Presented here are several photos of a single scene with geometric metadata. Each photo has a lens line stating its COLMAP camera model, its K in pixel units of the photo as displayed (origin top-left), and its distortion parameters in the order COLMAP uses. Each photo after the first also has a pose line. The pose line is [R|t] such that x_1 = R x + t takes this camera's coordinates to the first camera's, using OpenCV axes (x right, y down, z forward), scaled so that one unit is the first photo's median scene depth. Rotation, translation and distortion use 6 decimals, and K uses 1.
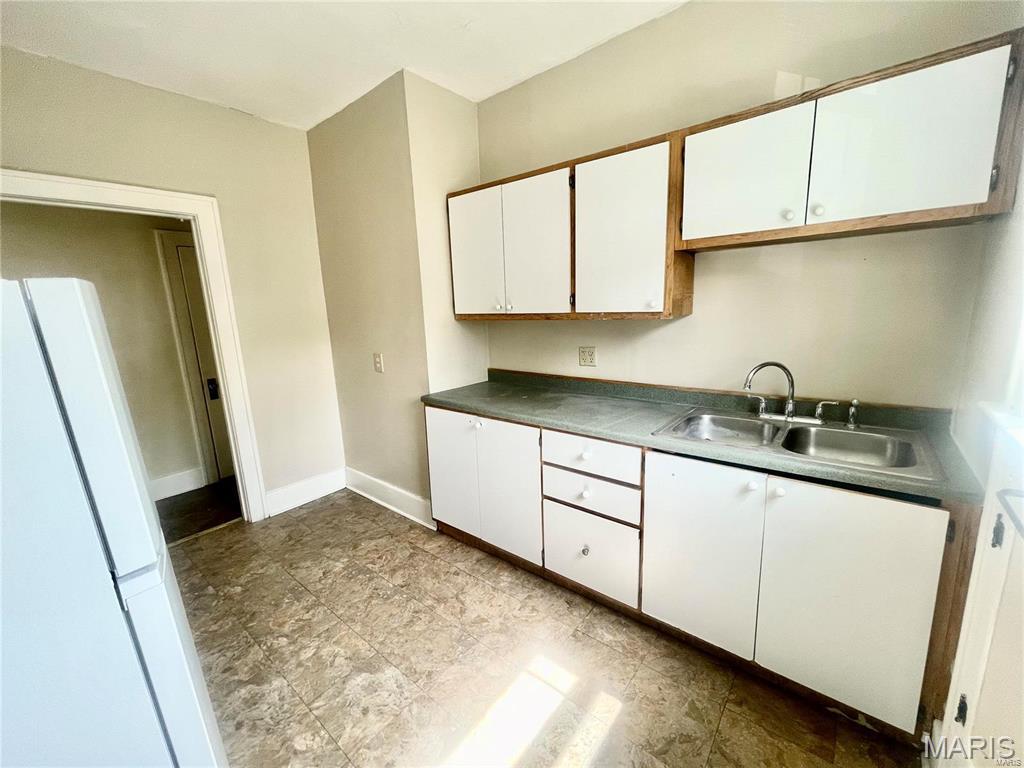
lens RADIAL K [[416.3, 0, 509.6], [0, 416.3, 382.9], [0, 0, 1]] dist [-0.005600, 0.003123]
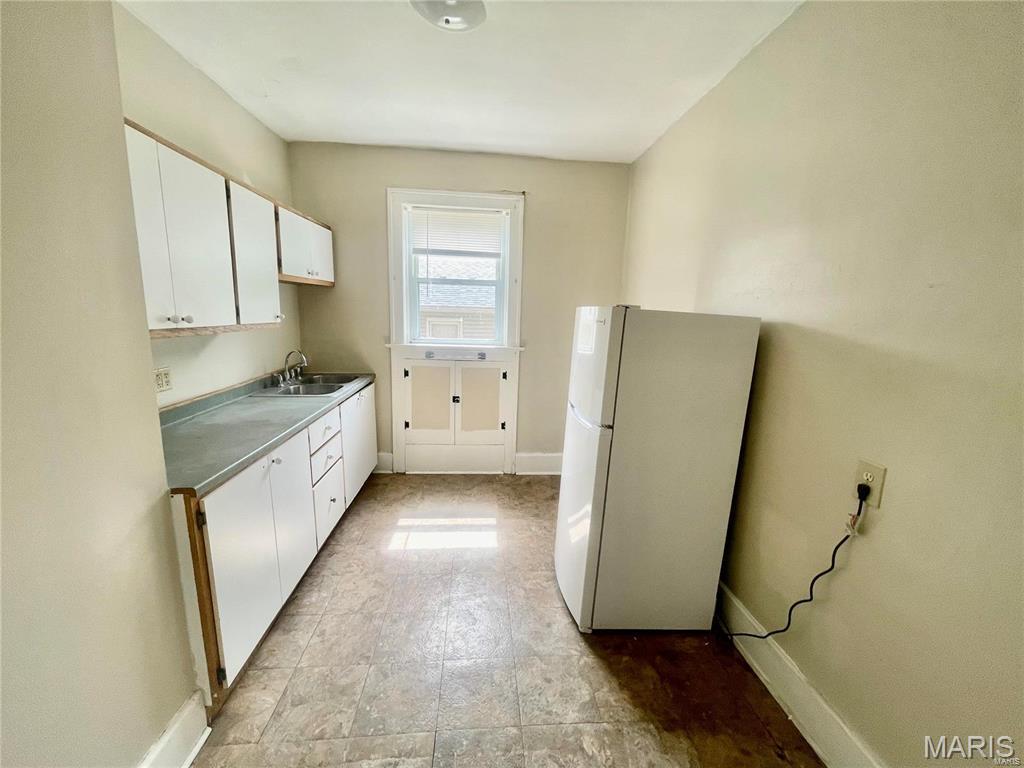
lens RADIAL K [[416.3, 0, 512.0], [0, 416.3, 388.1], [0, 0, 1]] dist [-0.005600, 0.003123]
pose [[-0.697957, -0.106624, 0.708158, -1.071018], [0.141333, 0.948897, 0.282169, -0.222615], [-0.702055, 0.297028, -0.647219, 1.284571]]
